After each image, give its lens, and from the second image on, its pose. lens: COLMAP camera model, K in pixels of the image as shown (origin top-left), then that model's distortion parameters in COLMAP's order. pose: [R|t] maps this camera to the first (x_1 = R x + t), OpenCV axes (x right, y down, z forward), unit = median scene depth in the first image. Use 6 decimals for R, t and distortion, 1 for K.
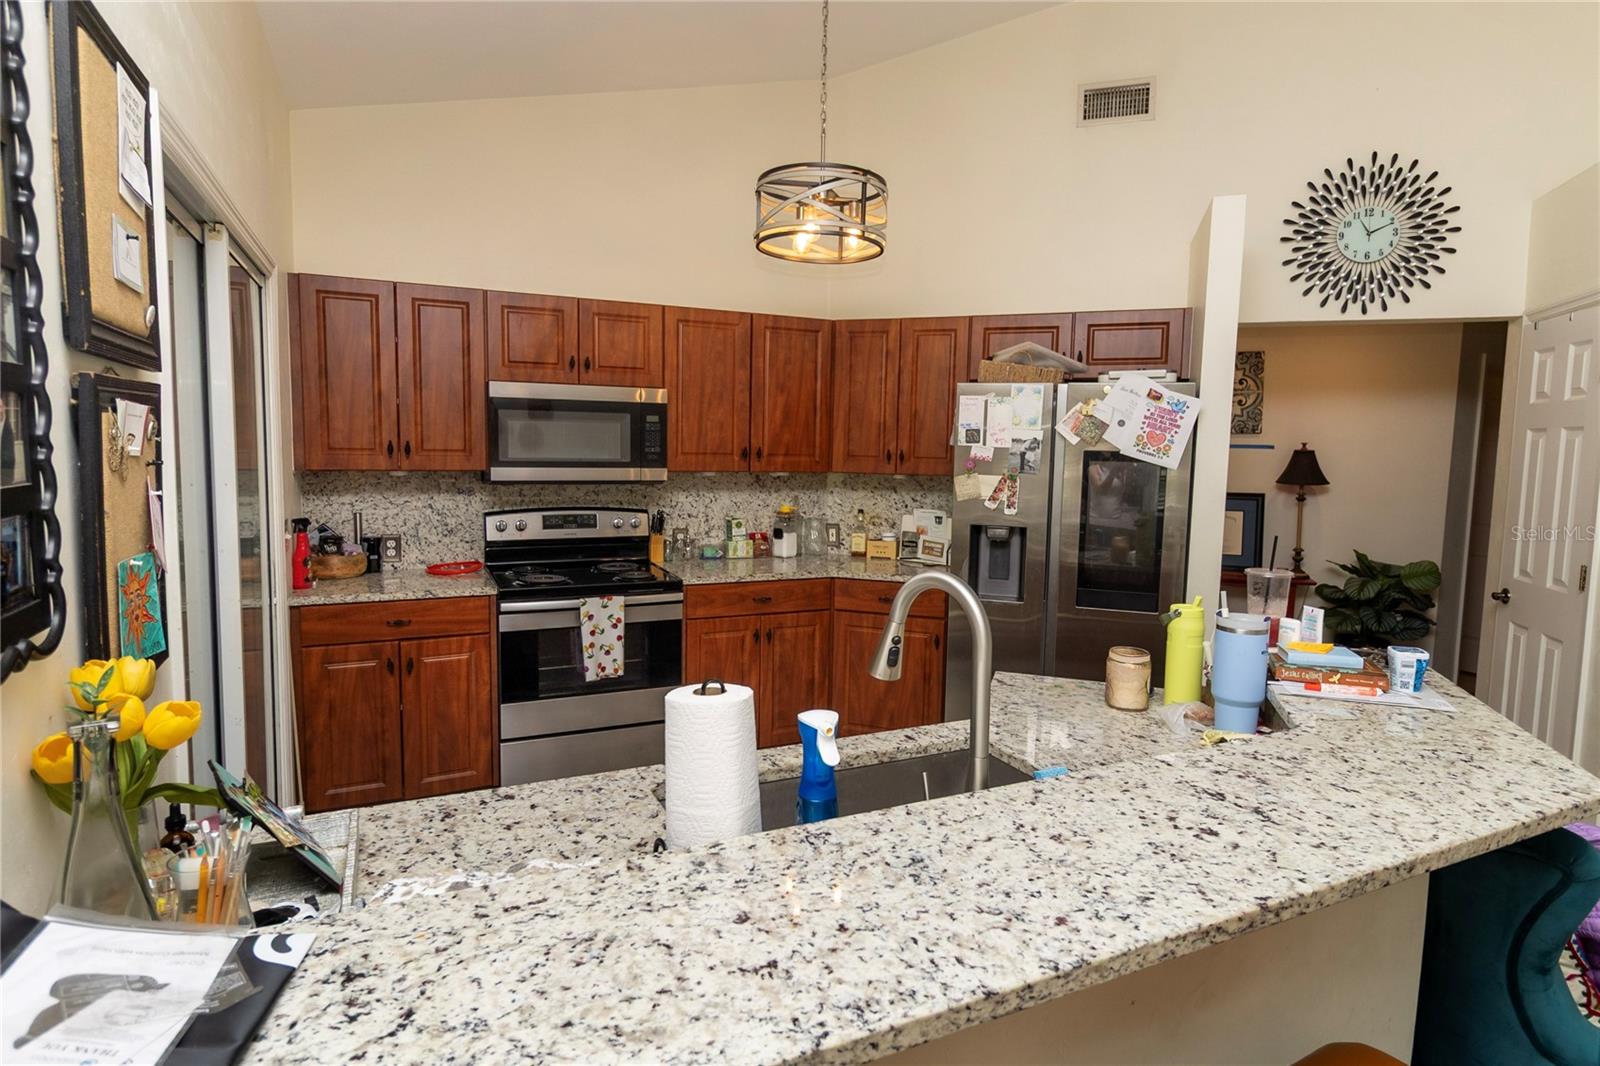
lens RADIAL K [[863.9, 0, 785.5], [0, 863.9, 529.7], [0, 0, 1]] dist [0.020631, 0.000367]
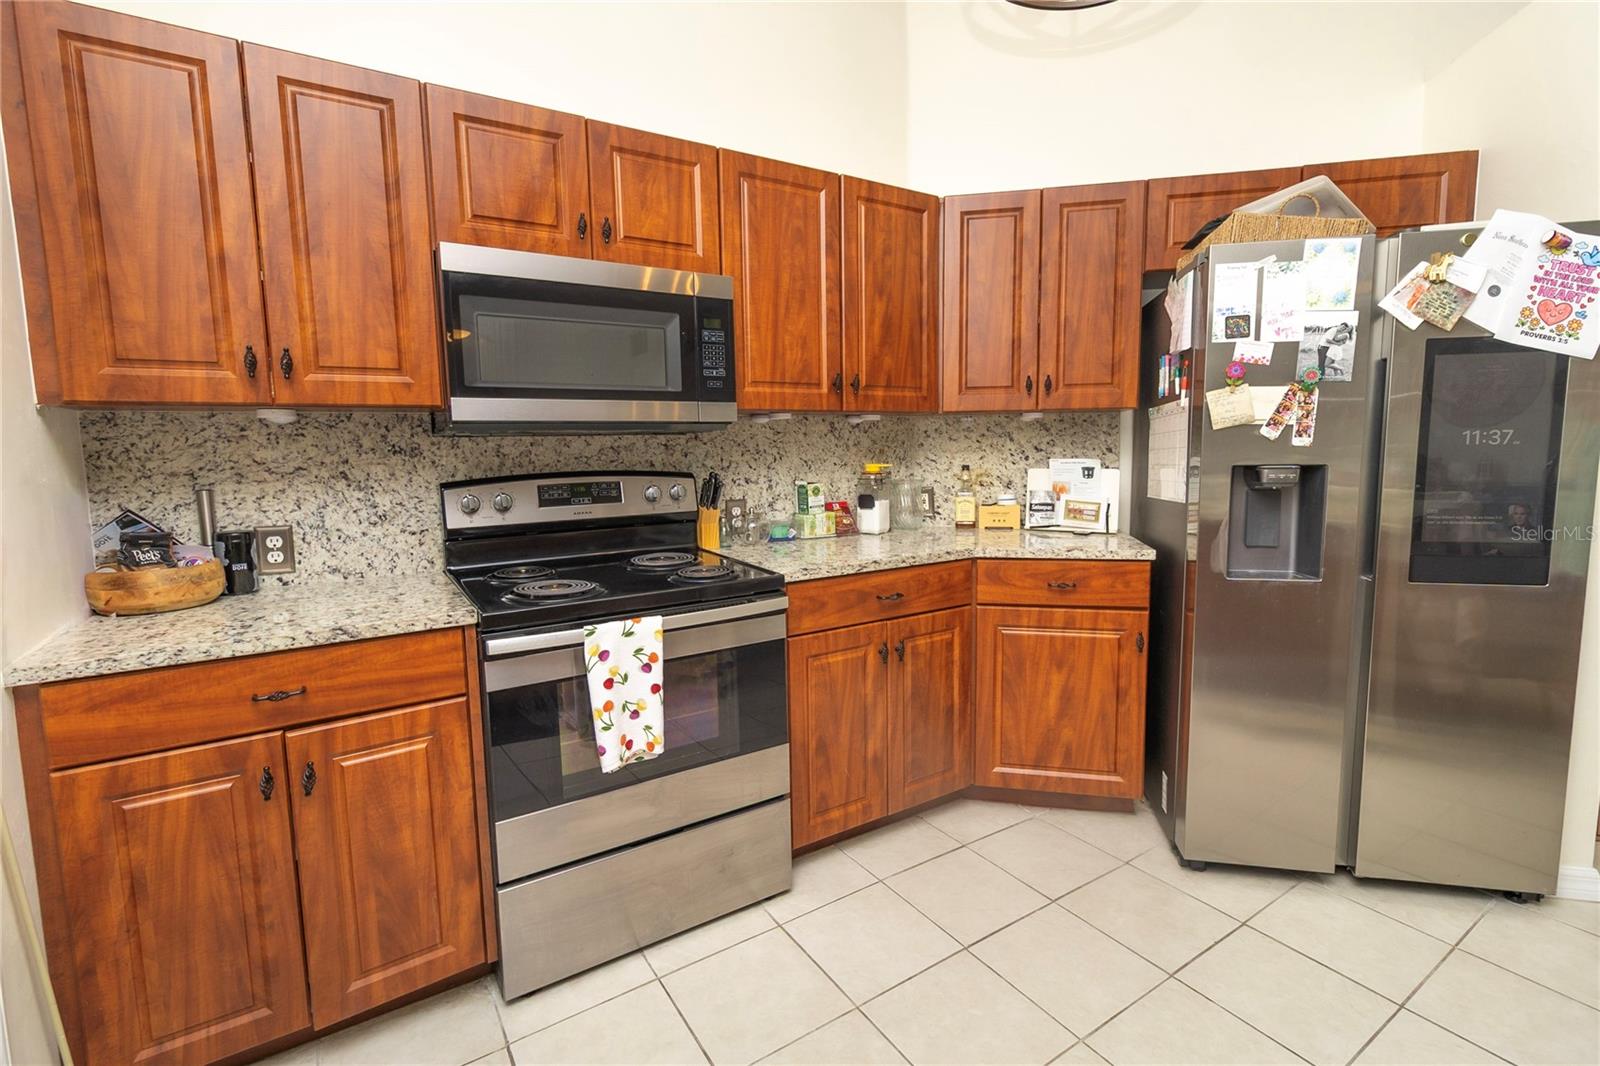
lens RADIAL K [[752.9, 0, 806.0], [0, 752.9, 524.5], [0, 0, 1]] dist [0.009715, 0.000965]
pose [[0.990067, -0.048908, 0.131818, -0.175916], [0.047198, 0.998756, 0.016067, 0.013748], [-0.132440, -0.009686, 0.991144, 0.469981]]
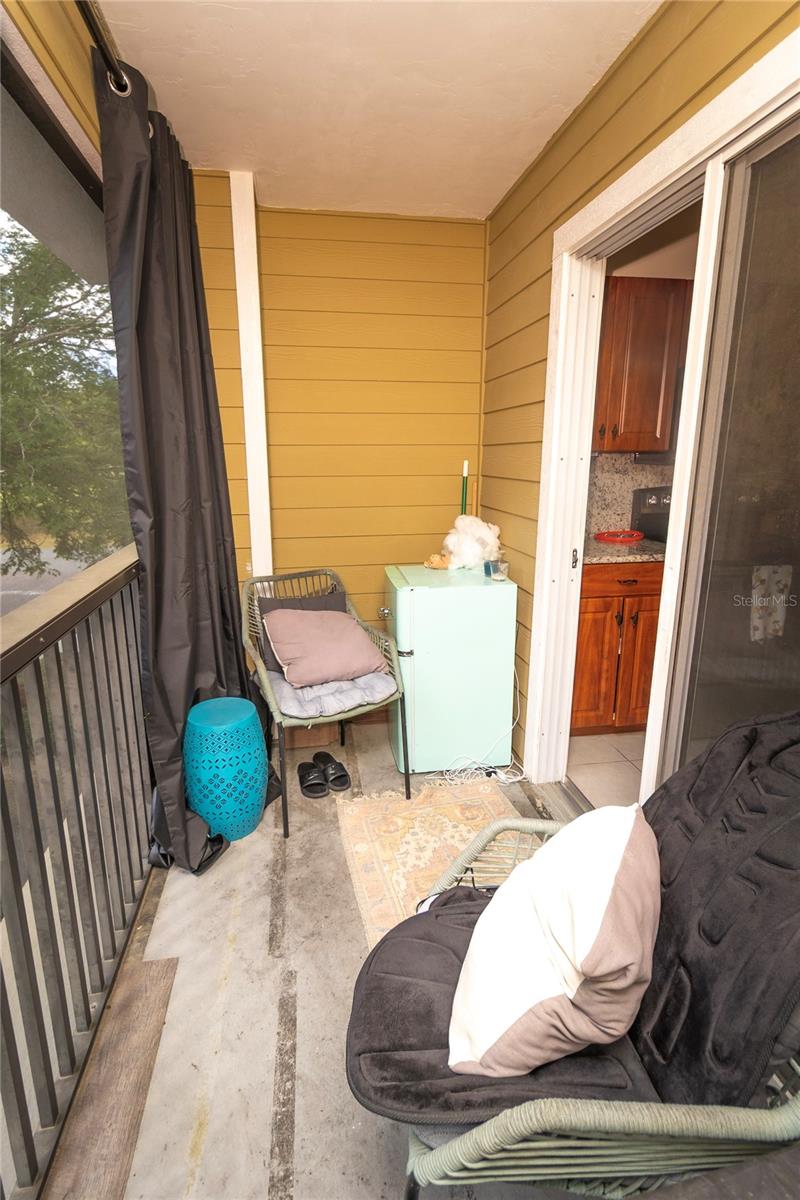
lens RADIAL K [[564.6, 0, 413.1], [0, 564.6, 594.7], [0, 0, 1]] dist [0.009715, 0.000965]
pose [[0.967598, 0.043048, -0.248801, -0.477907], [-0.008555, 0.990383, 0.138087, 0.019869], [0.252352, -0.131484, 0.958661, 0.178212]]
